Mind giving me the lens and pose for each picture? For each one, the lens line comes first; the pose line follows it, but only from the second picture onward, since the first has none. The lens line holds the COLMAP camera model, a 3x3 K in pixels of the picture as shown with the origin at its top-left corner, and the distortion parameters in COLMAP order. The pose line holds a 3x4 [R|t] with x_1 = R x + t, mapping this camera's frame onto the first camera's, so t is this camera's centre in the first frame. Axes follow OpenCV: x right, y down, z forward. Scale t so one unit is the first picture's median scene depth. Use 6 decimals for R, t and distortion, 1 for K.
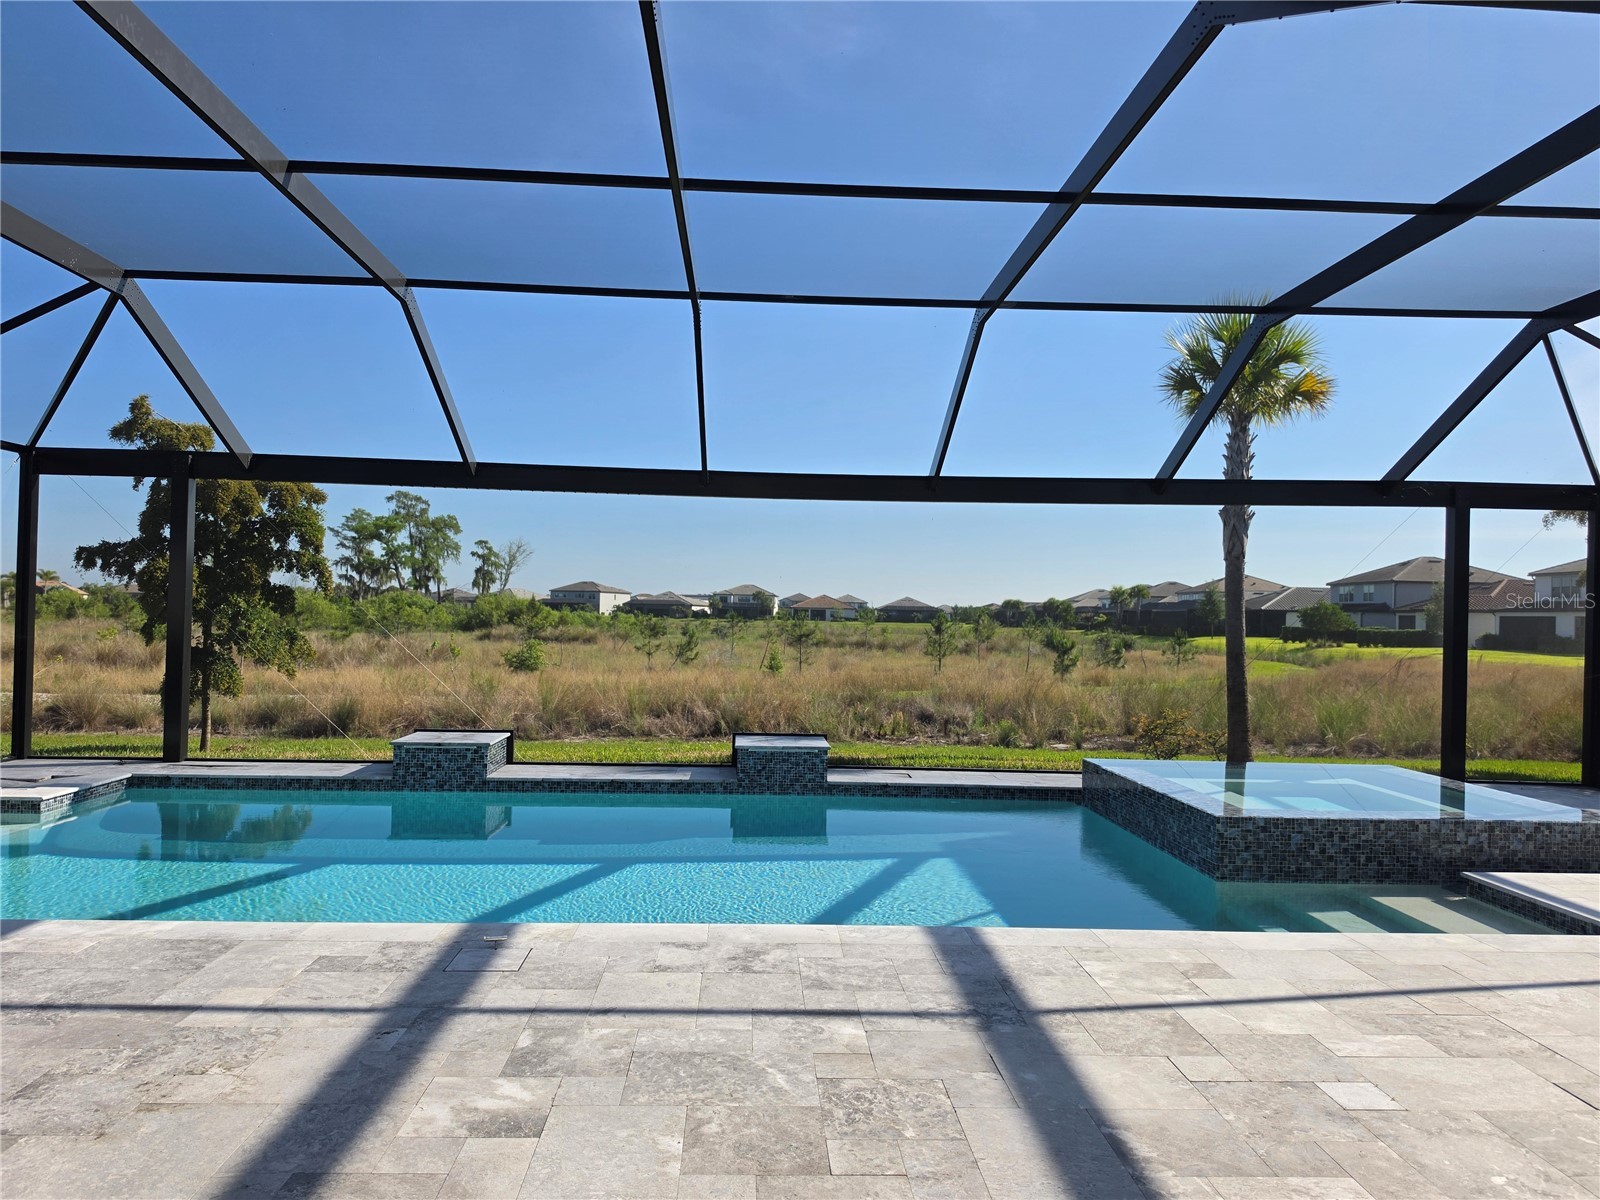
lens RADIAL K [[1102.3, 0, 816.5], [0, 1102.3, 617.7], [0, 0, 1]] dist [0.096957, -0.144238]
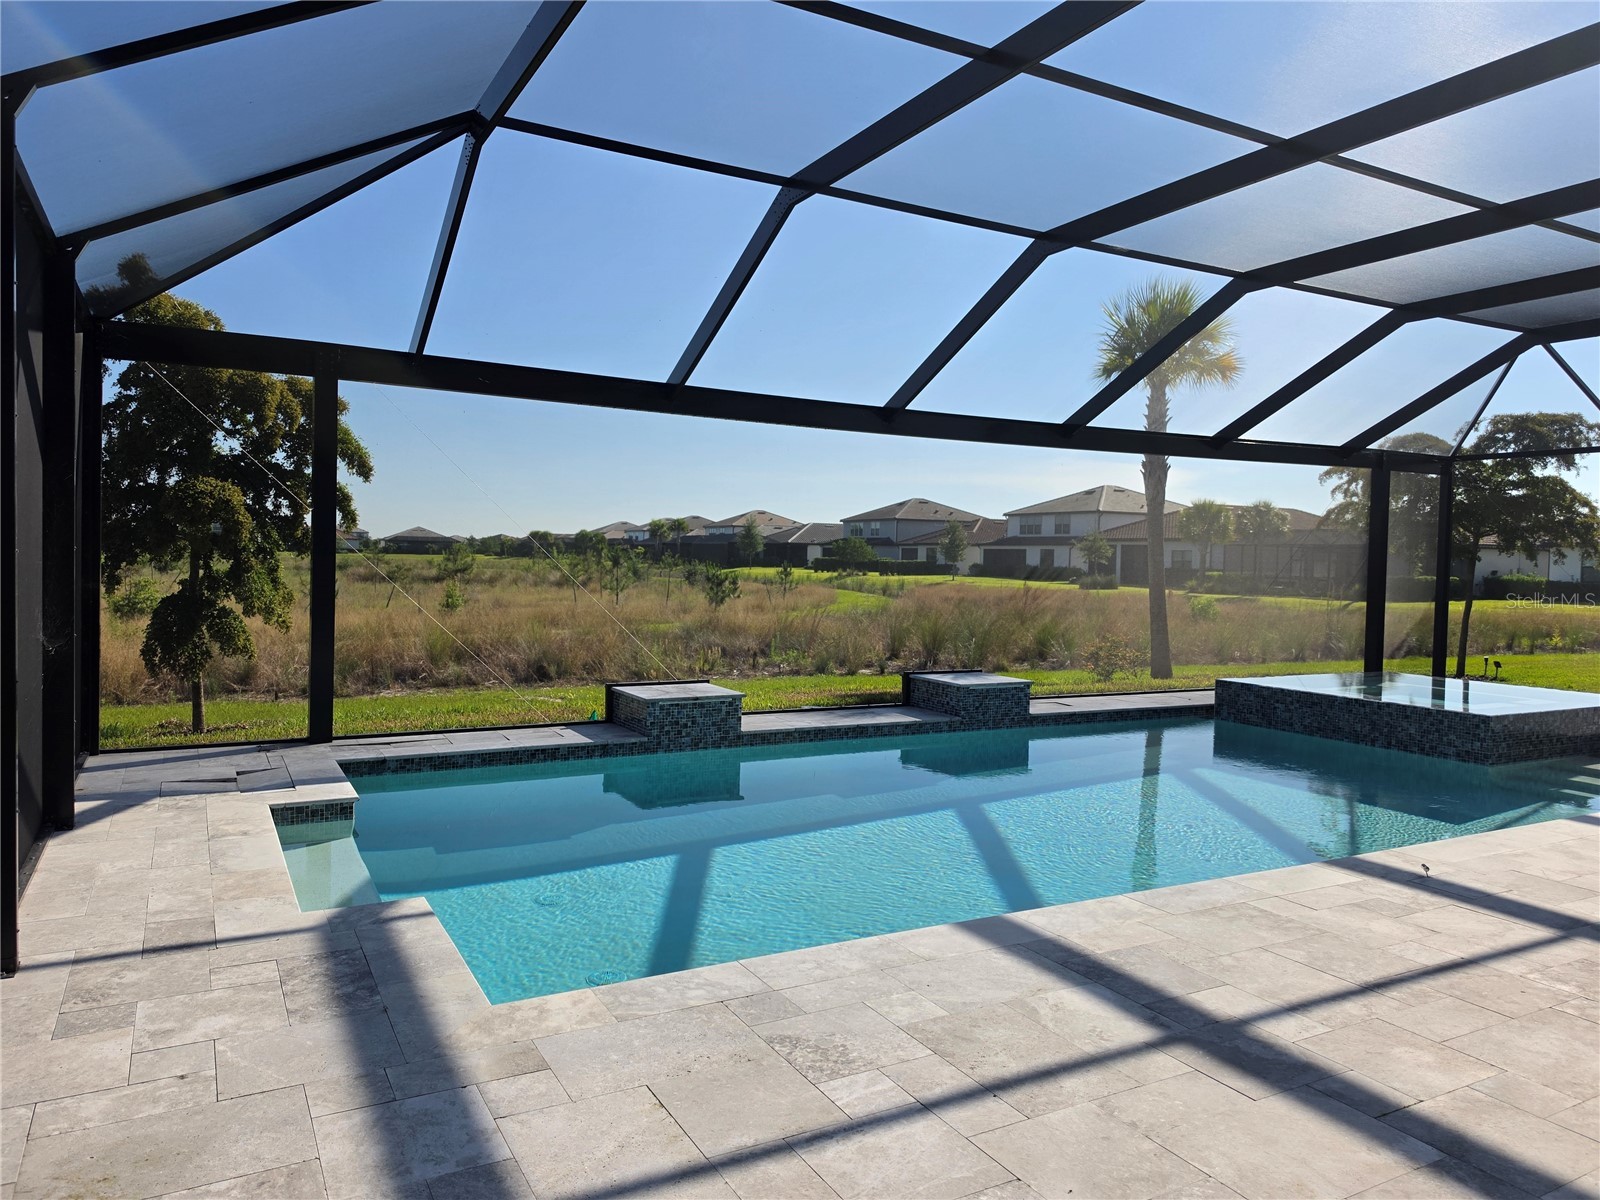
lens RADIAL K [[1096.9, 0, 799.7], [0, 1096.9, 593.6], [0, 0, 1]] dist [0.081132, -0.113943]
pose [[0.898761, -0.016878, 0.438114, -0.582668], [-0.001021, 0.999175, 0.040588, -0.006991], [-0.438438, -0.036927, 0.898002, 0.147173]]
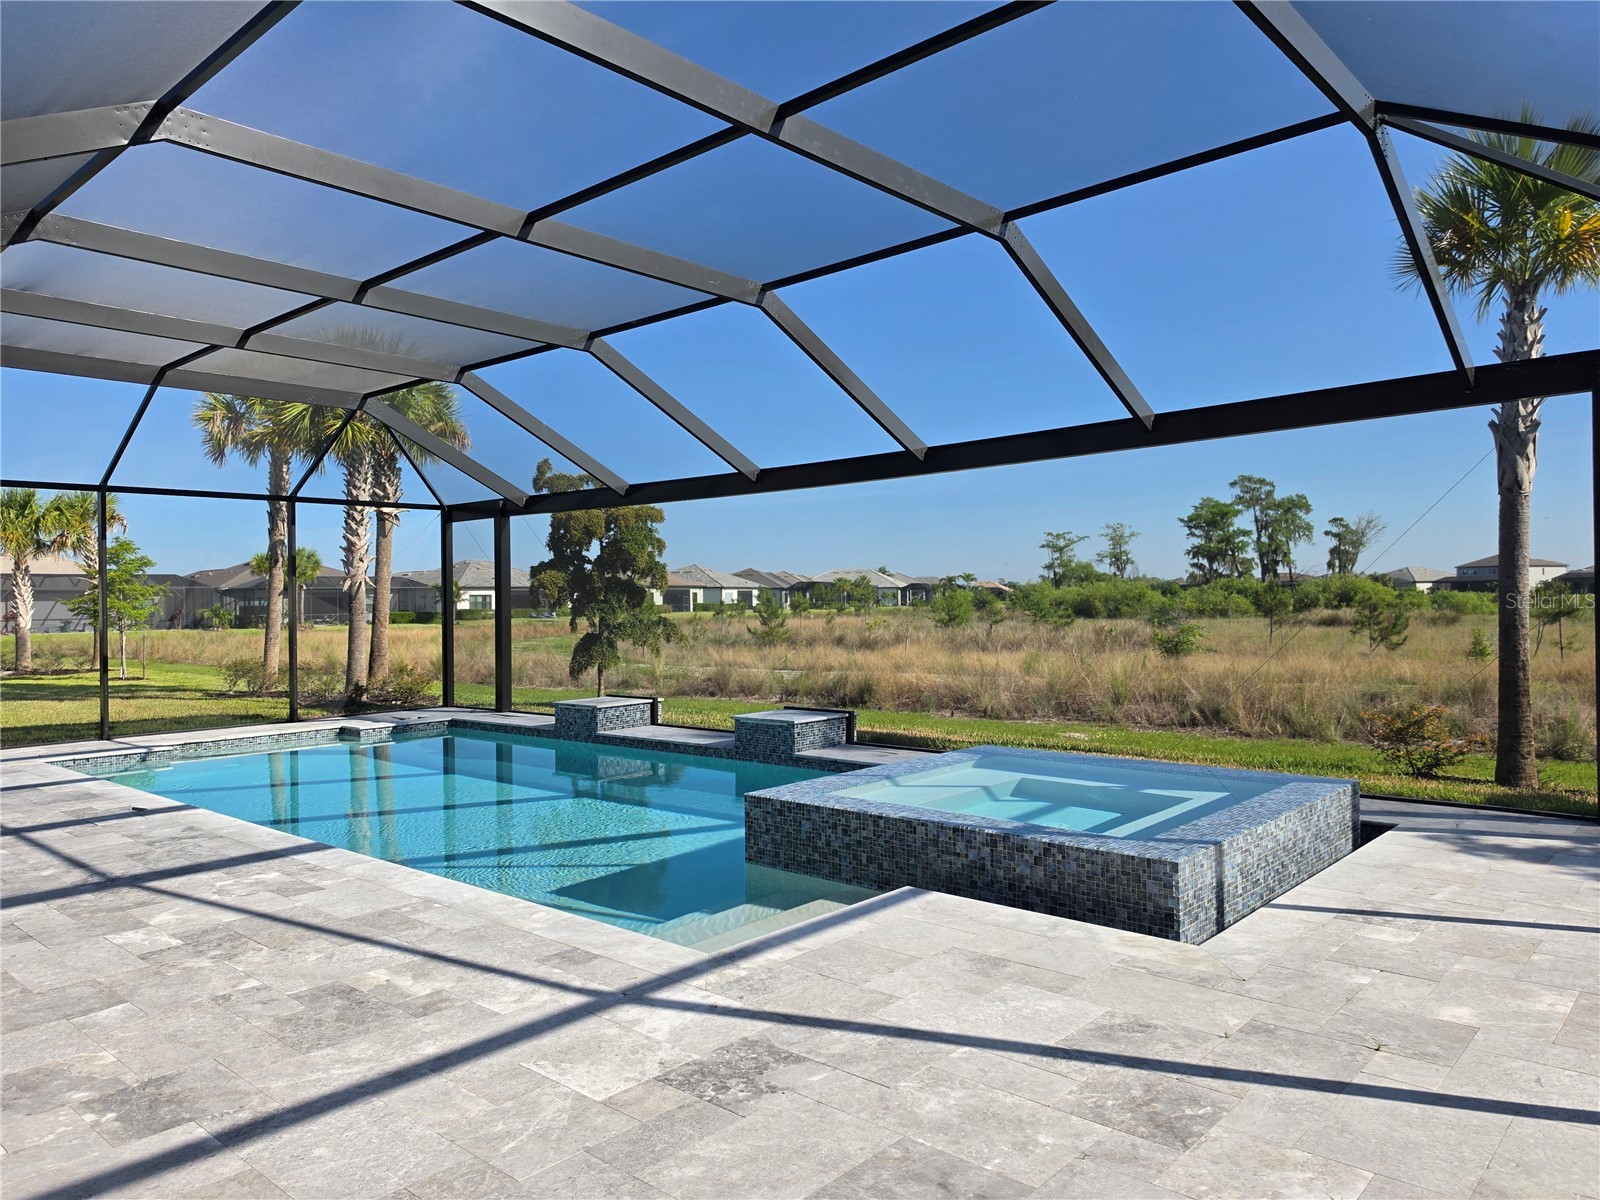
lens RADIAL K [[1115.3, 0, 805.0], [0, 1115.3, 608.3], [0, 0, 1]] dist [0.108870, -0.144651]
pose [[0.713839, -0.026789, -0.699797, 0.695443], [0.028976, 0.999542, -0.008706, 0.017446], [0.699710, -0.014062, 0.714289, 0.224460]]
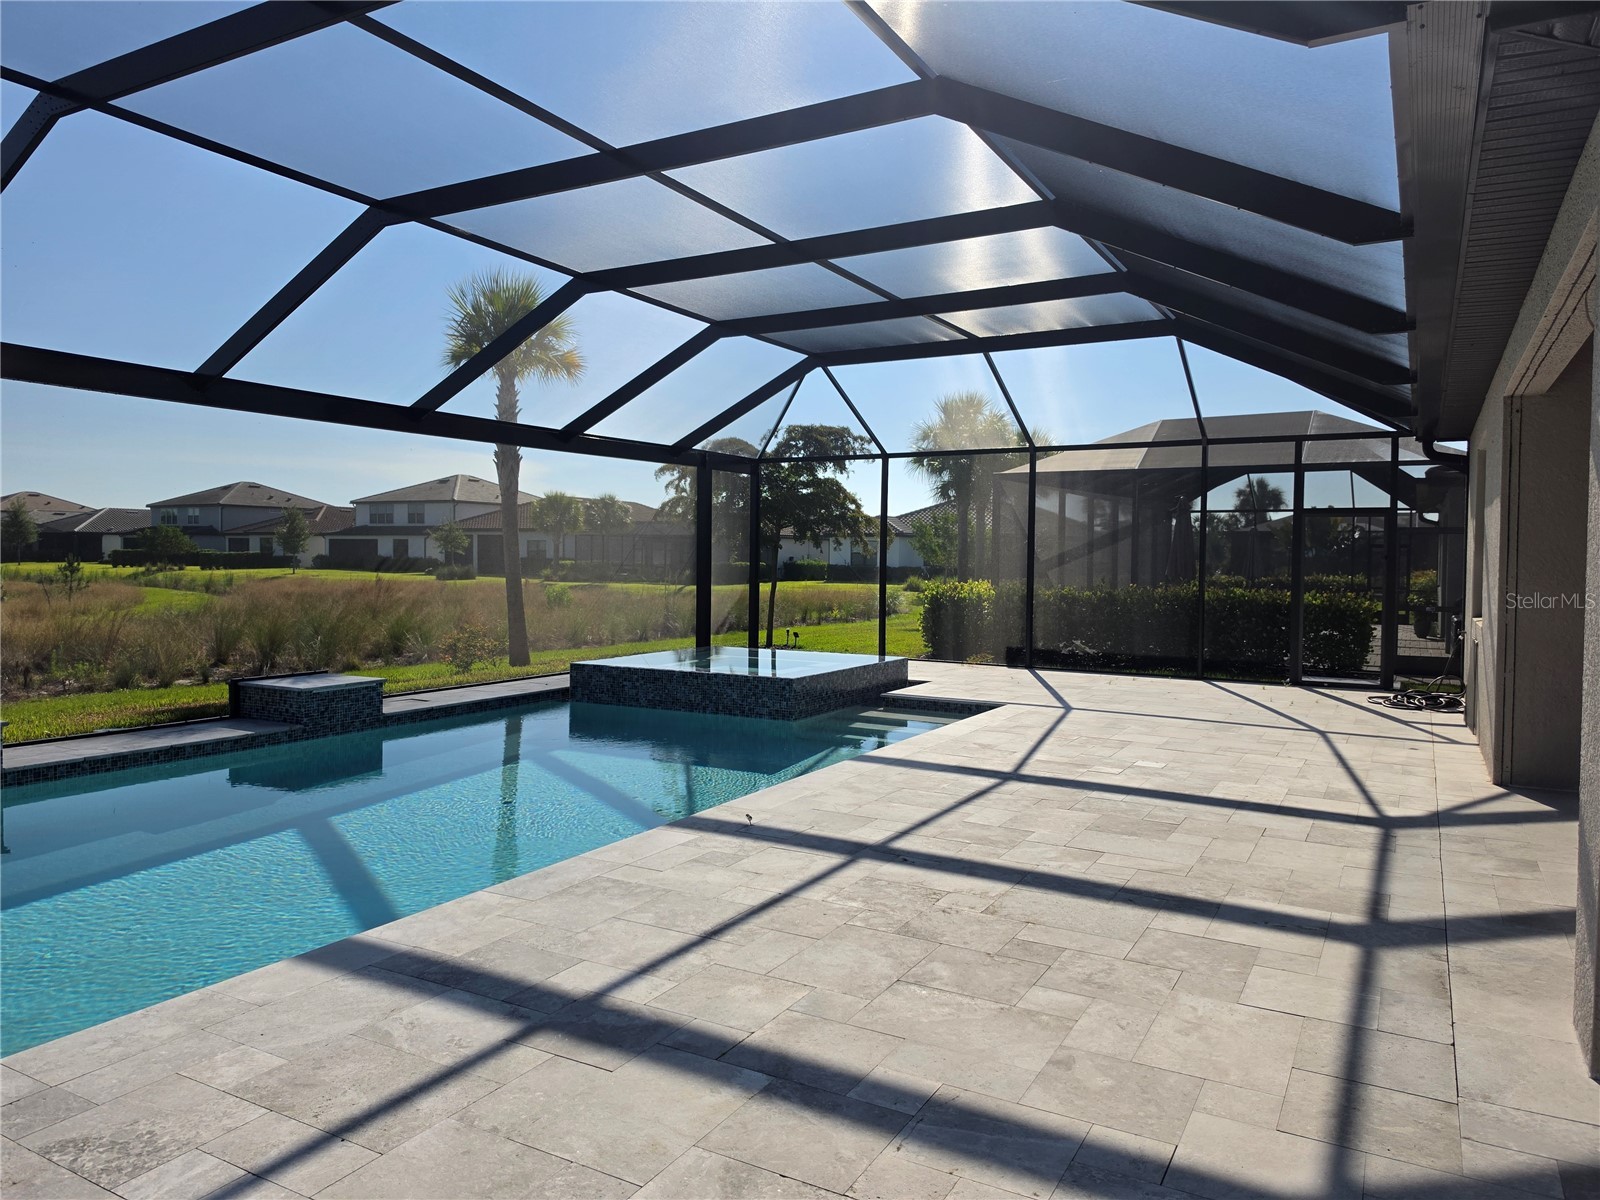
lens RADIAL K [[1096.9, 0, 799.7], [0, 1096.9, 593.6], [0, 0, 1]] dist [0.081132, -0.113943]
pose [[0.523411, -0.044304, 0.850928, -0.572498], [0.003222, 0.998743, 0.050018, -0.005714], [-0.852074, -0.023438, 0.522896, 0.154923]]
